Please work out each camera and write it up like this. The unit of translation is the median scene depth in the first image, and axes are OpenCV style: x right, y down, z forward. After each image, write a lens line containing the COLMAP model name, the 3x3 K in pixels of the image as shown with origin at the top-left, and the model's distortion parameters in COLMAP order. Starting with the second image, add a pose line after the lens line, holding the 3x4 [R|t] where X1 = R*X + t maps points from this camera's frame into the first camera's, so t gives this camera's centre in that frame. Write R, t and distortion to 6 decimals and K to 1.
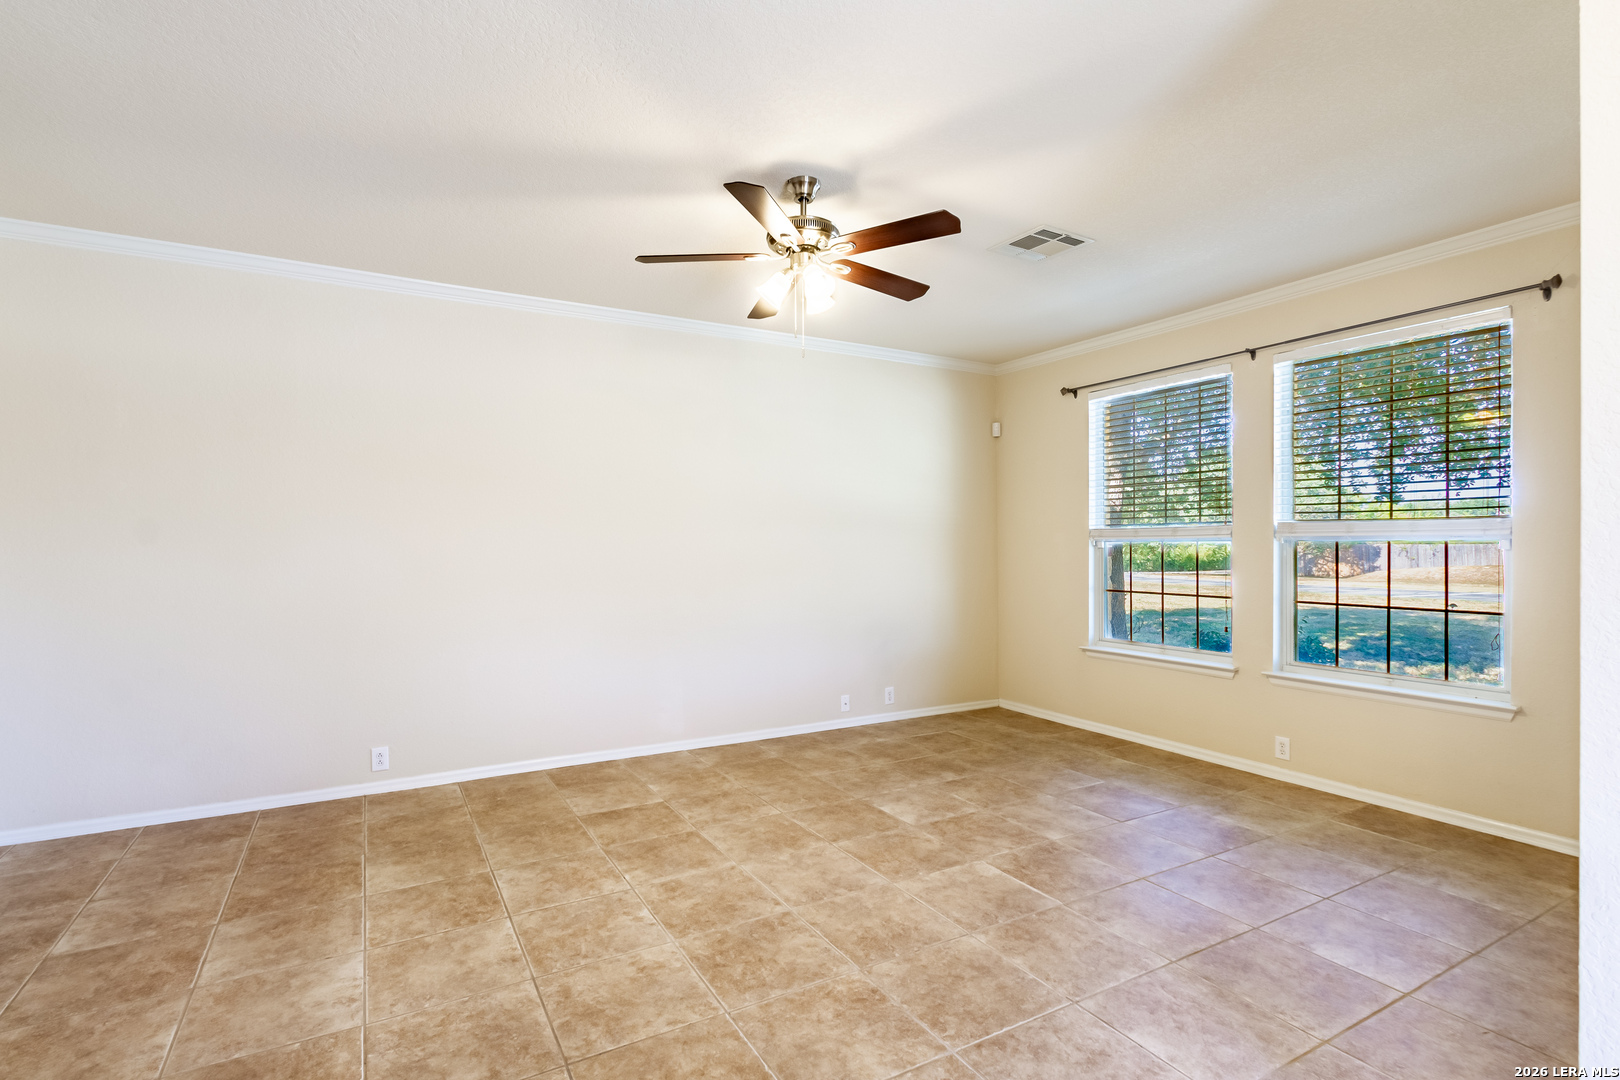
lens RADIAL K [[769.1, 0, 792.4], [0, 769.1, 543.3], [0, 0, 1]] dist [-0.000120, -0.000054]
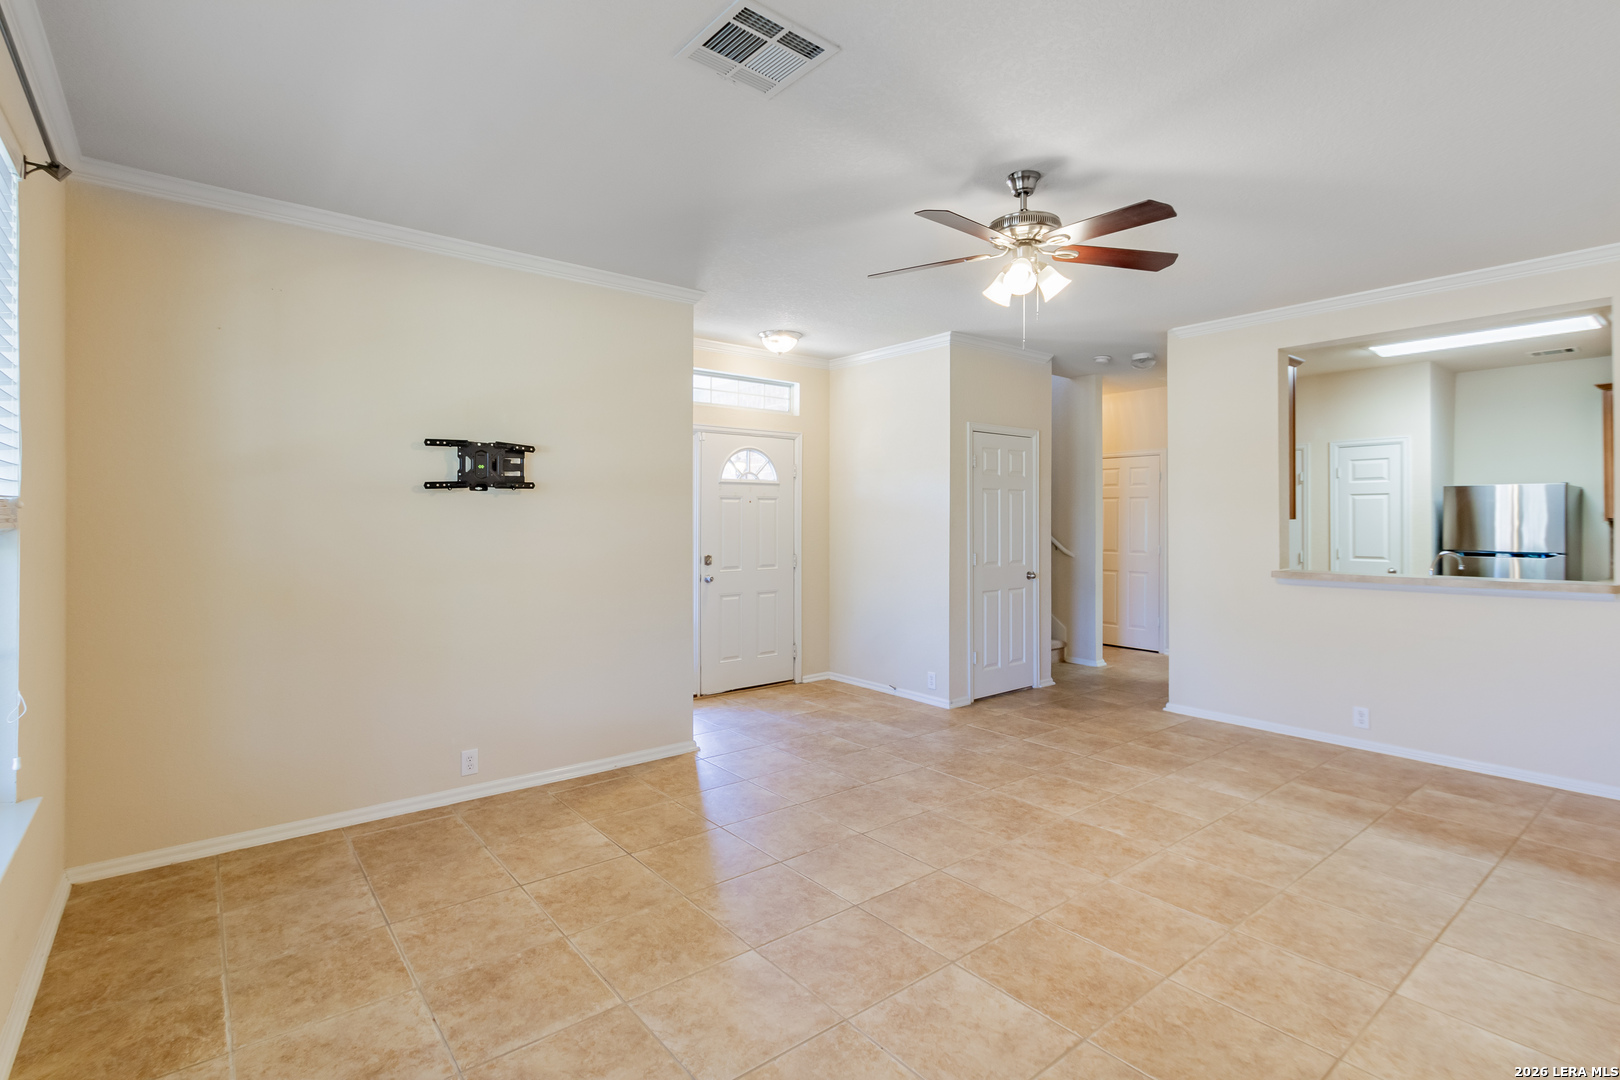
lens RADIAL K [[767.7, 0, 805.7], [0, 767.7, 515.6], [0, 0, 1]] dist [0.000990, -0.004974]
pose [[-0.984145, 0.000832, -0.177362, 0.422788], [0.001293, 0.999996, -0.002482, -0.018925], [0.177359, -0.002671, -0.984143, 1.732052]]
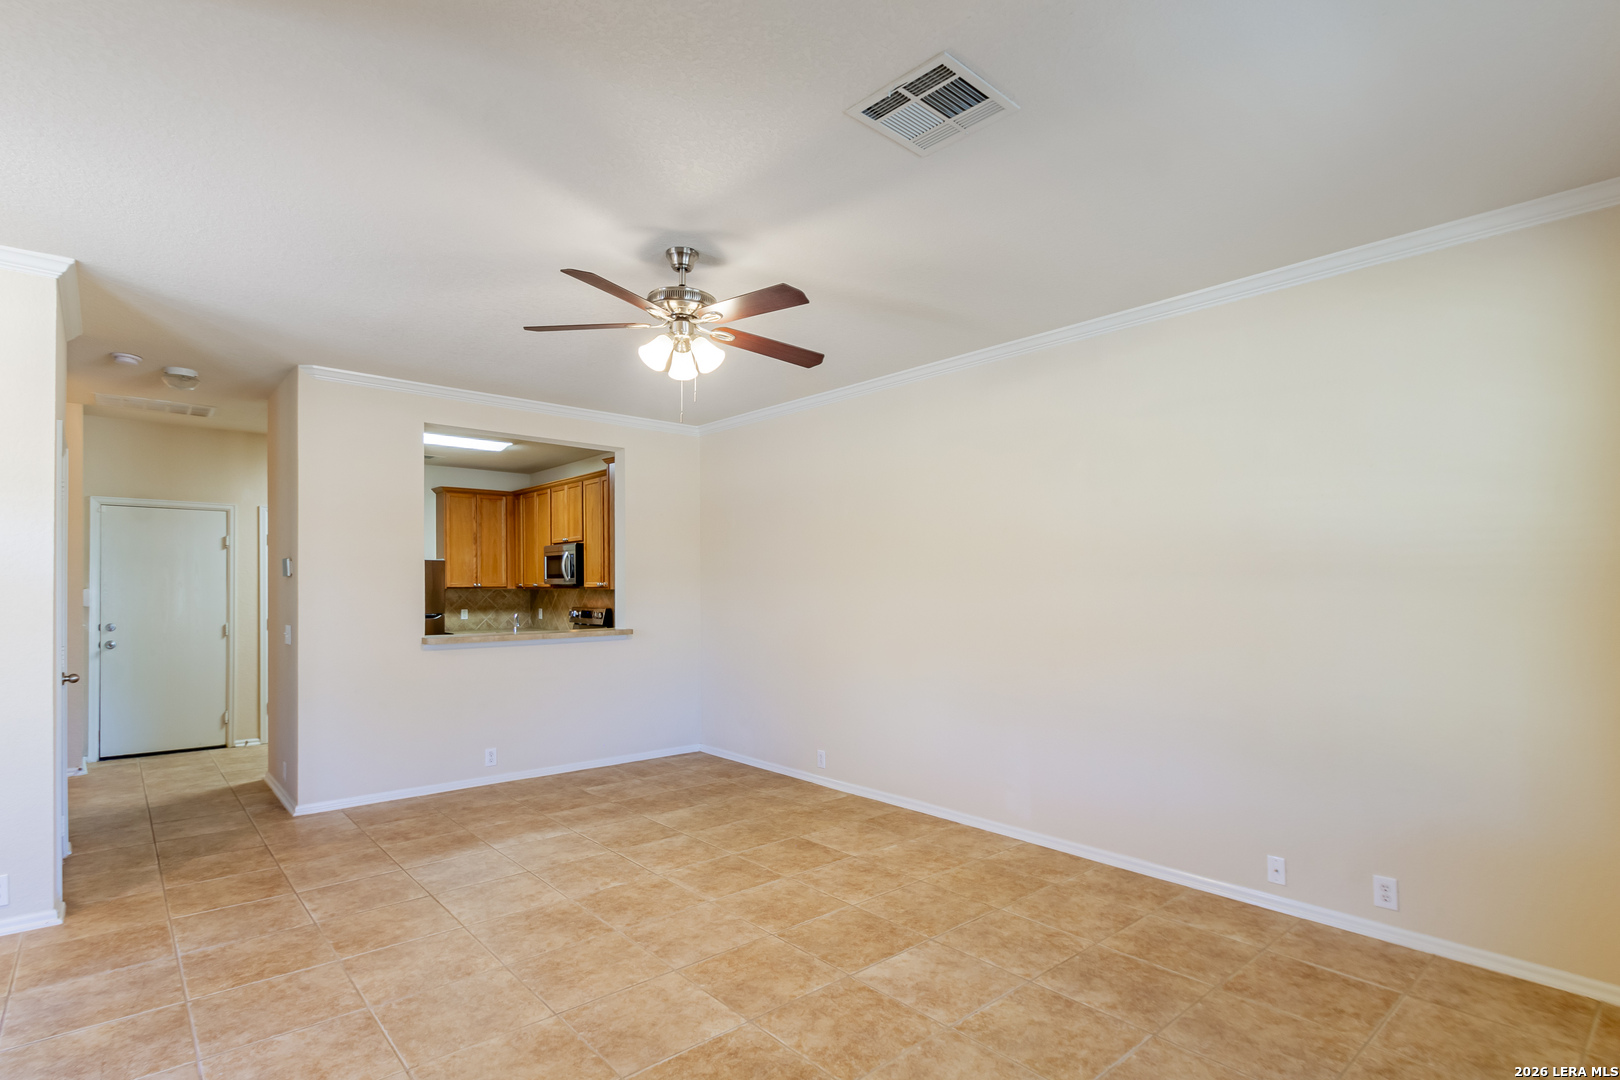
lens RADIAL K [[784.8, 0, 811.7], [0, 784.8, 586.2], [0, 0, 1]] dist [-0.001052, -0.000191]
pose [[0.225874, -0.000859, -0.974156, 0.960962], [-0.003978, 0.999990, -0.001804, -0.018523], [0.974148, 0.004283, 0.225868, 0.834219]]
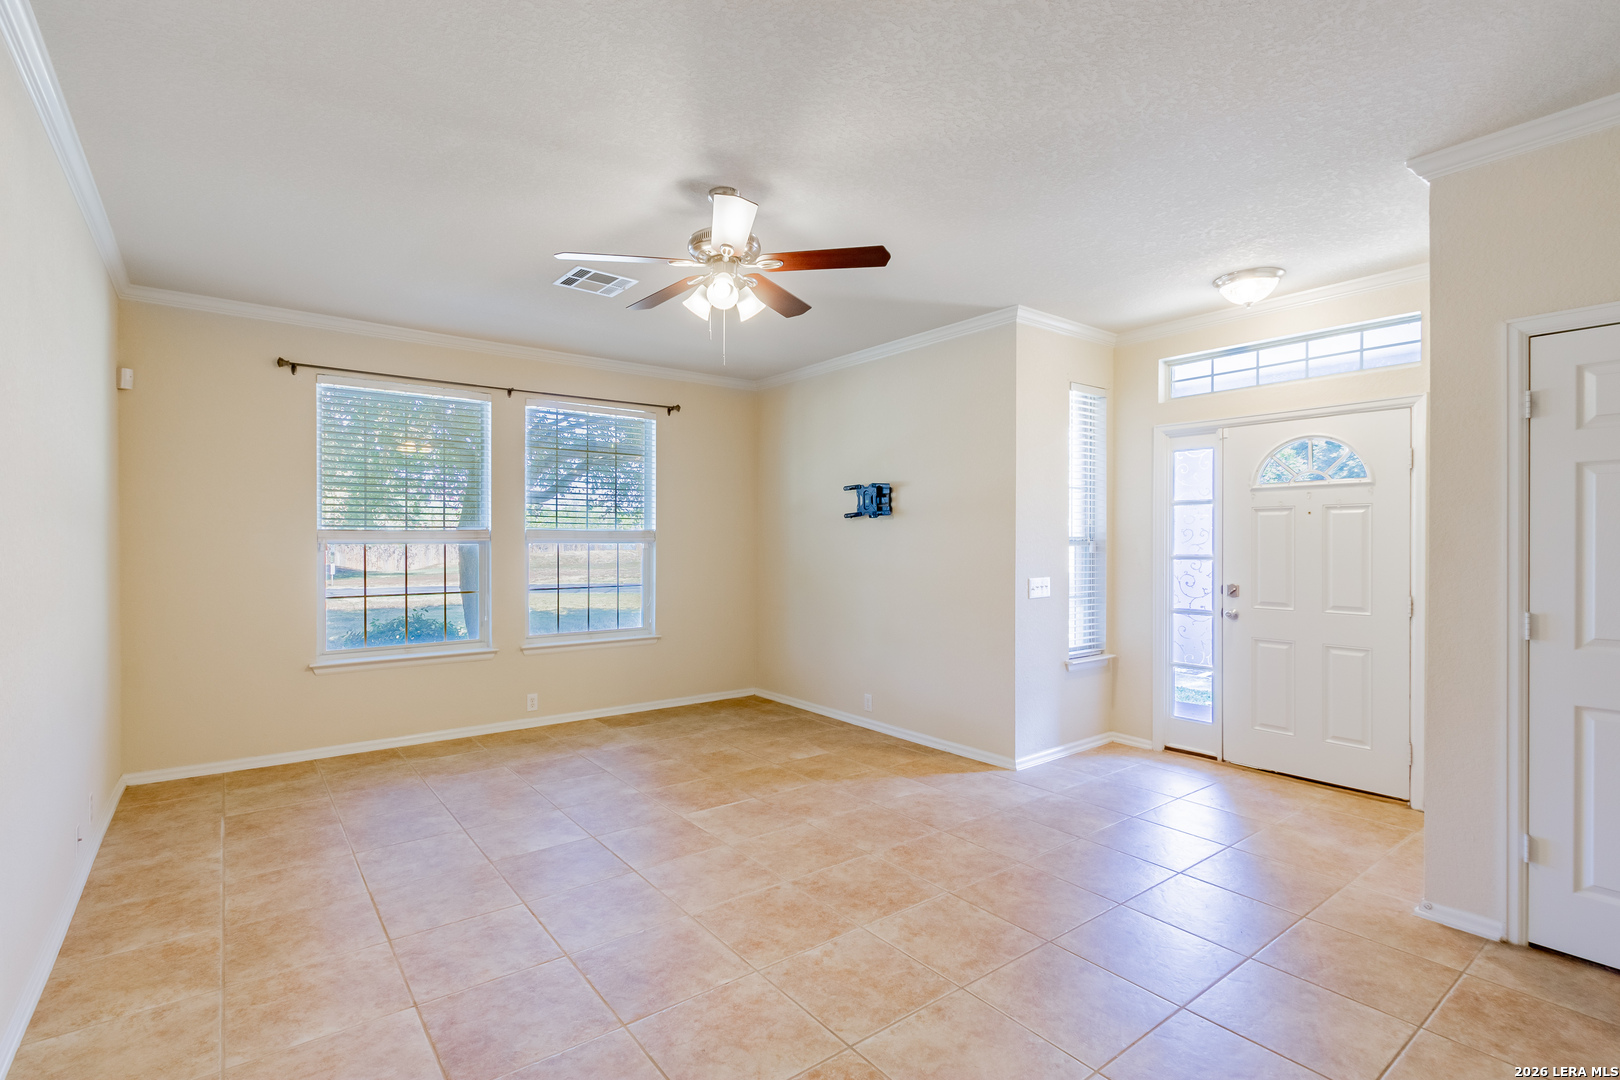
lens RADIAL K [[769.1, 0, 792.4], [0, 769.1, 543.3], [0, 0, 1]] dist [-0.000120, -0.000054]
pose [[-0.141413, -0.002718, 0.989947, -0.896327], [-0.000903, 0.999996, 0.002617, -0.008845], [-0.989950, -0.000524, -0.141415, 0.943006]]
